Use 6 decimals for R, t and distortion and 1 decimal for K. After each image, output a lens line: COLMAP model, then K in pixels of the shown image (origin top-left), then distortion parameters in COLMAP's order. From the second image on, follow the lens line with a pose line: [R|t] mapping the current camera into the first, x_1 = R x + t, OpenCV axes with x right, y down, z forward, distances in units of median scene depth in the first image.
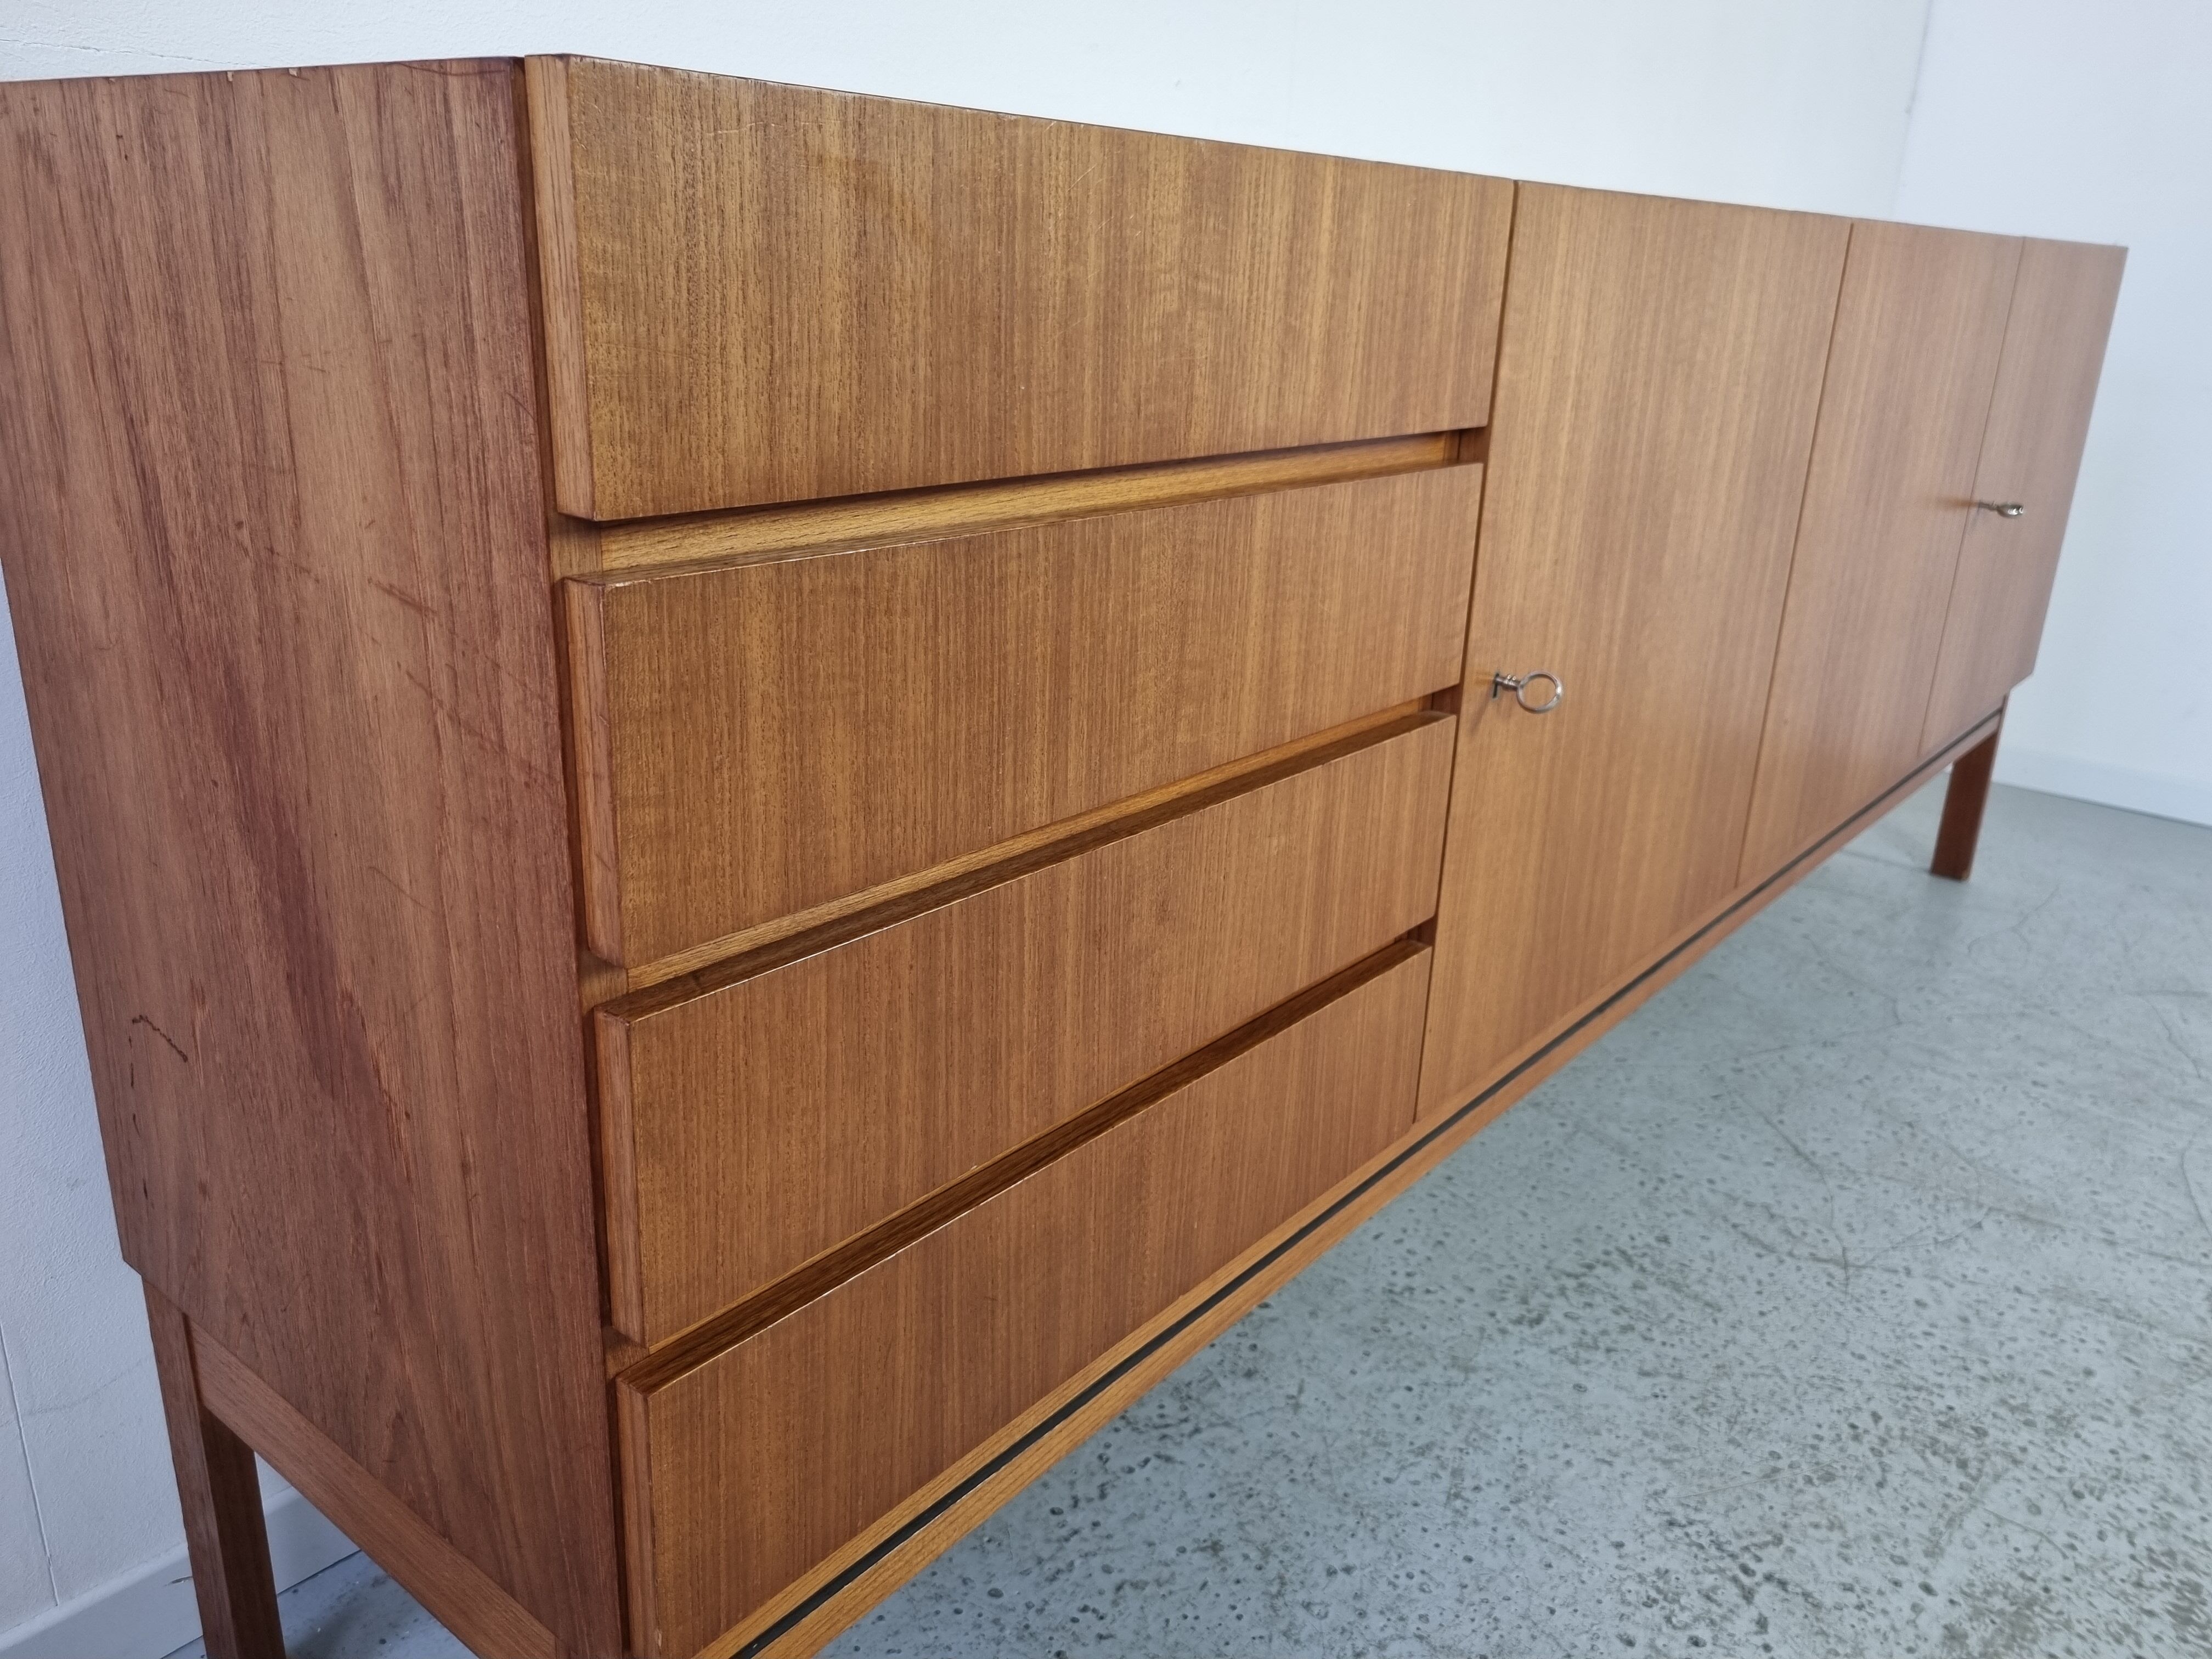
lens RADIAL K [[1676.3, 0, 1103.3], [0, 1676.3, 828.2], [0, 0, 1]] dist [0.055517, -0.057224]
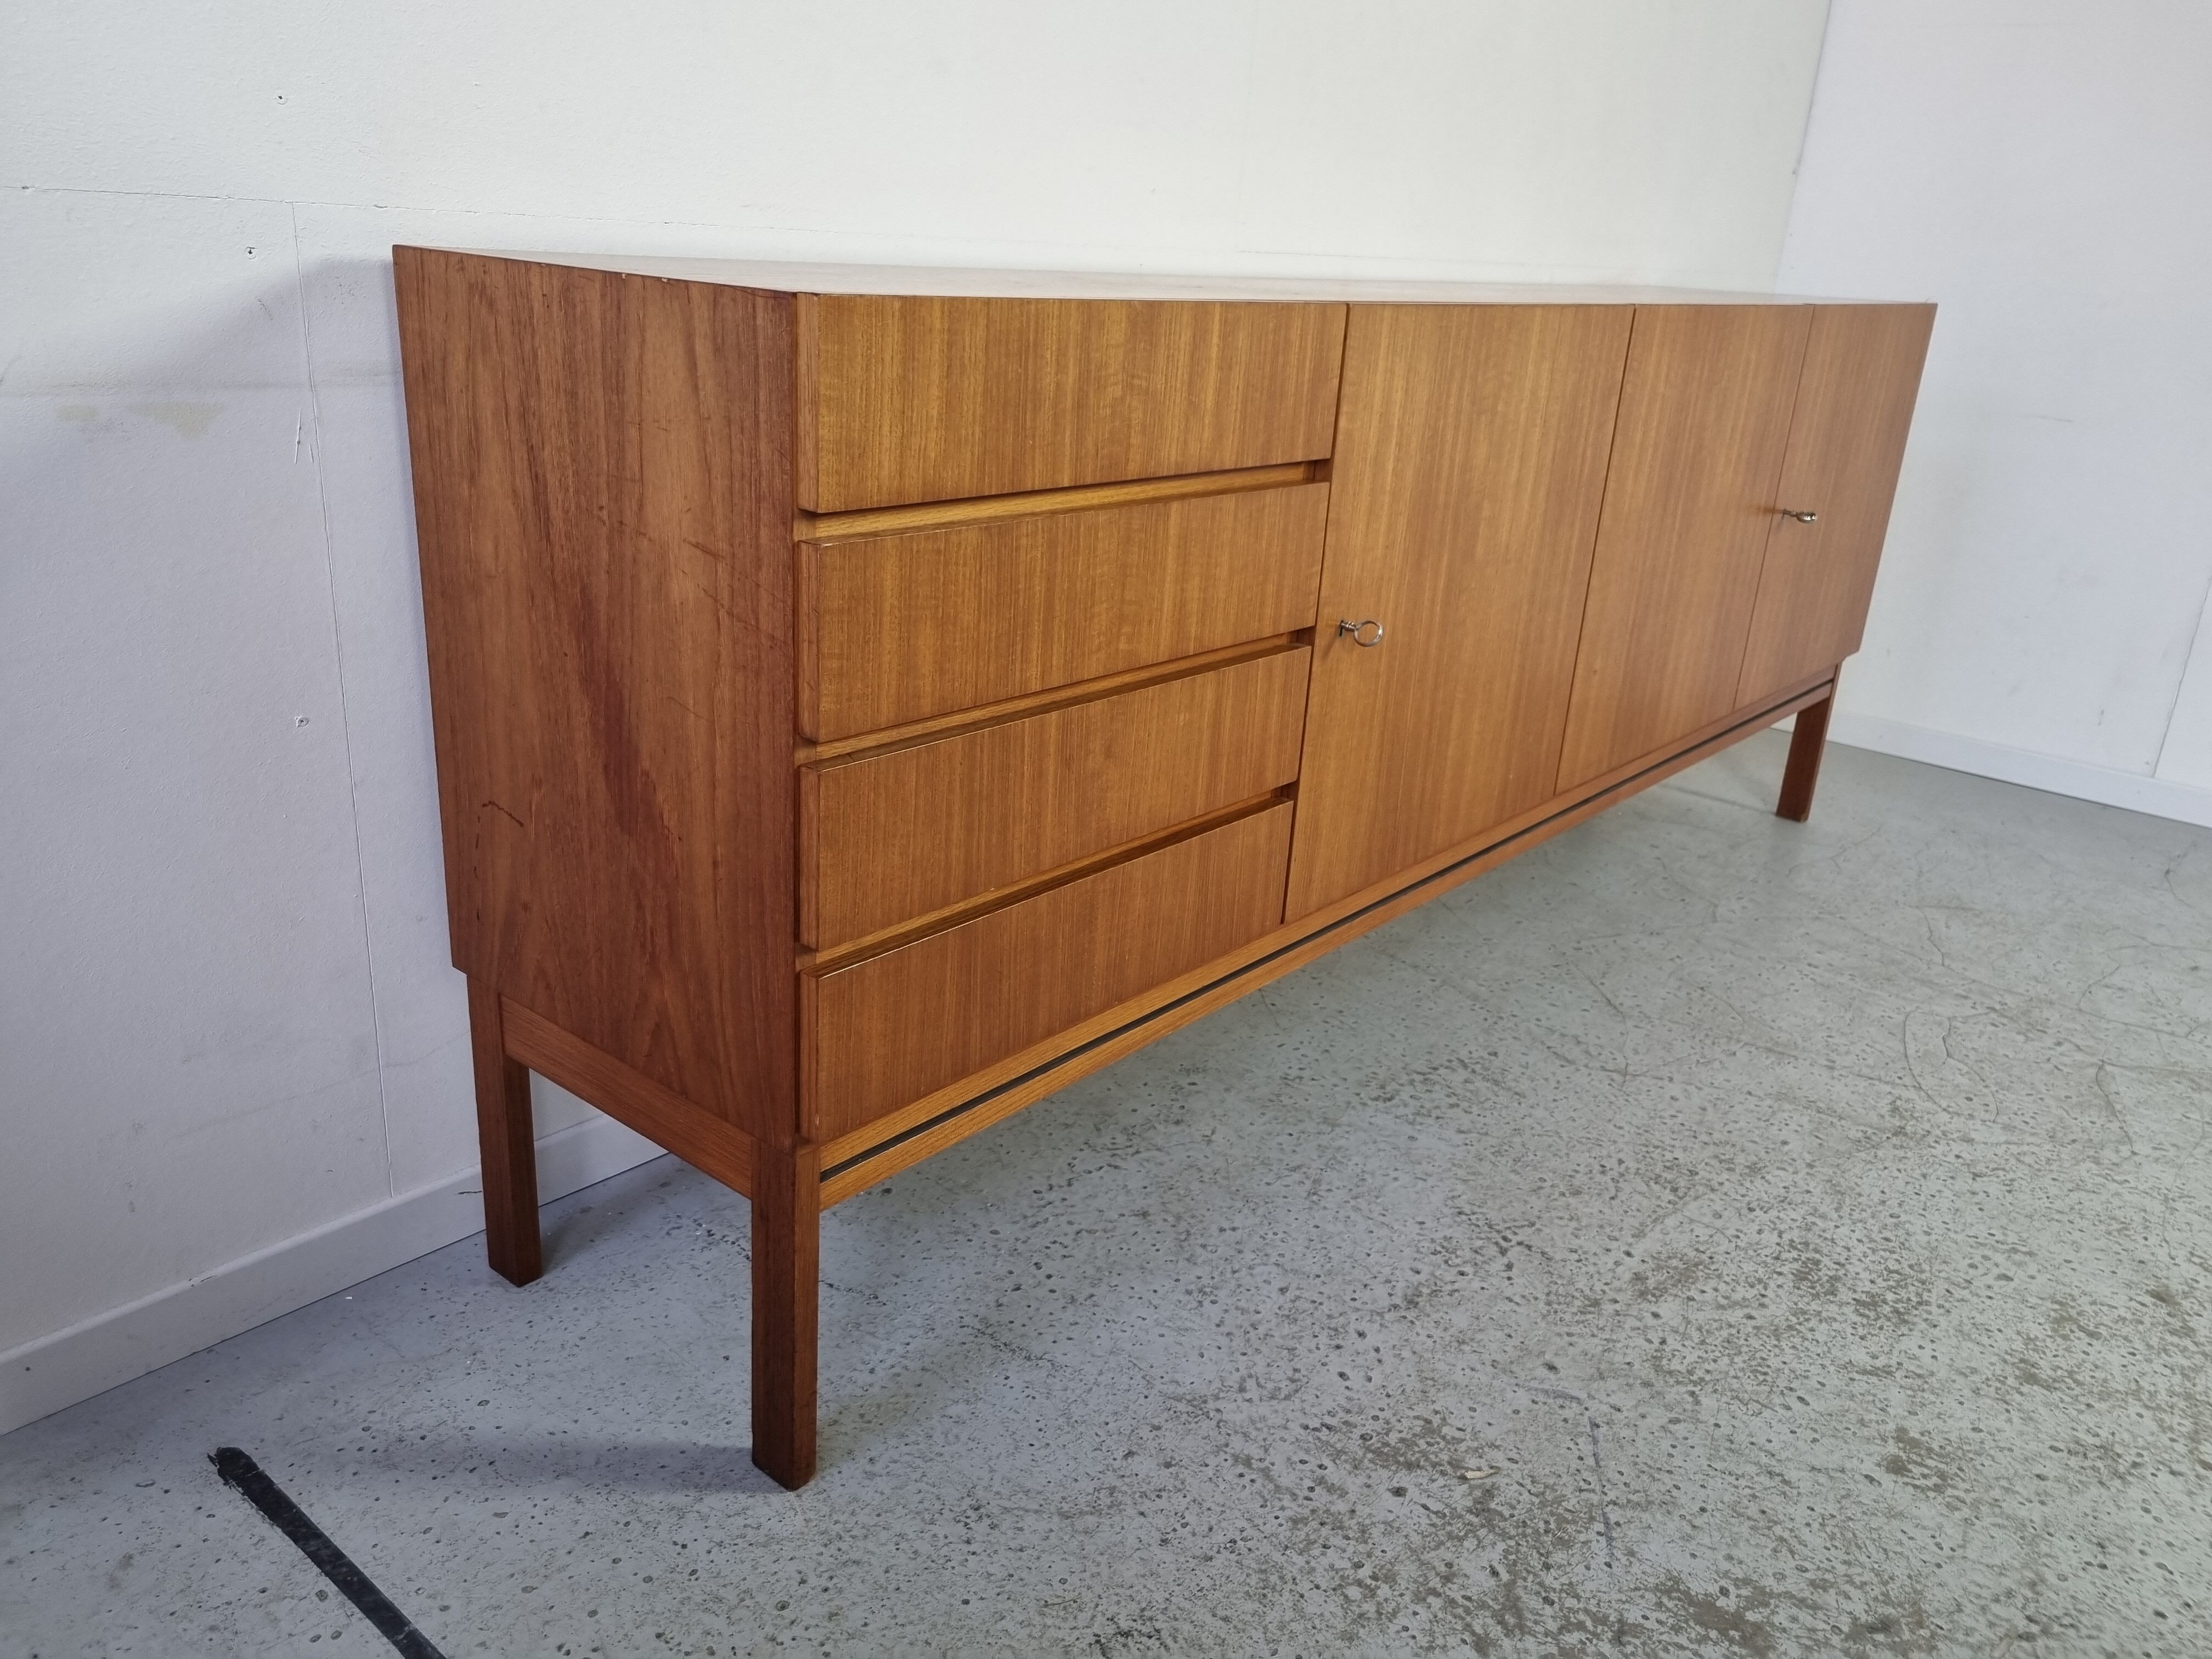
lens RADIAL K [[1667.5, 0, 1088.5], [0, 1667.5, 835.7], [0, 0, 1]] dist [0.059158, -0.053631]
pose [[0.999608, 0.025517, -0.011491, 0.023712], [-0.025318, 0.999533, 0.017140, 0.067278], [0.011923, -0.016843, 0.999787, -0.419173]]
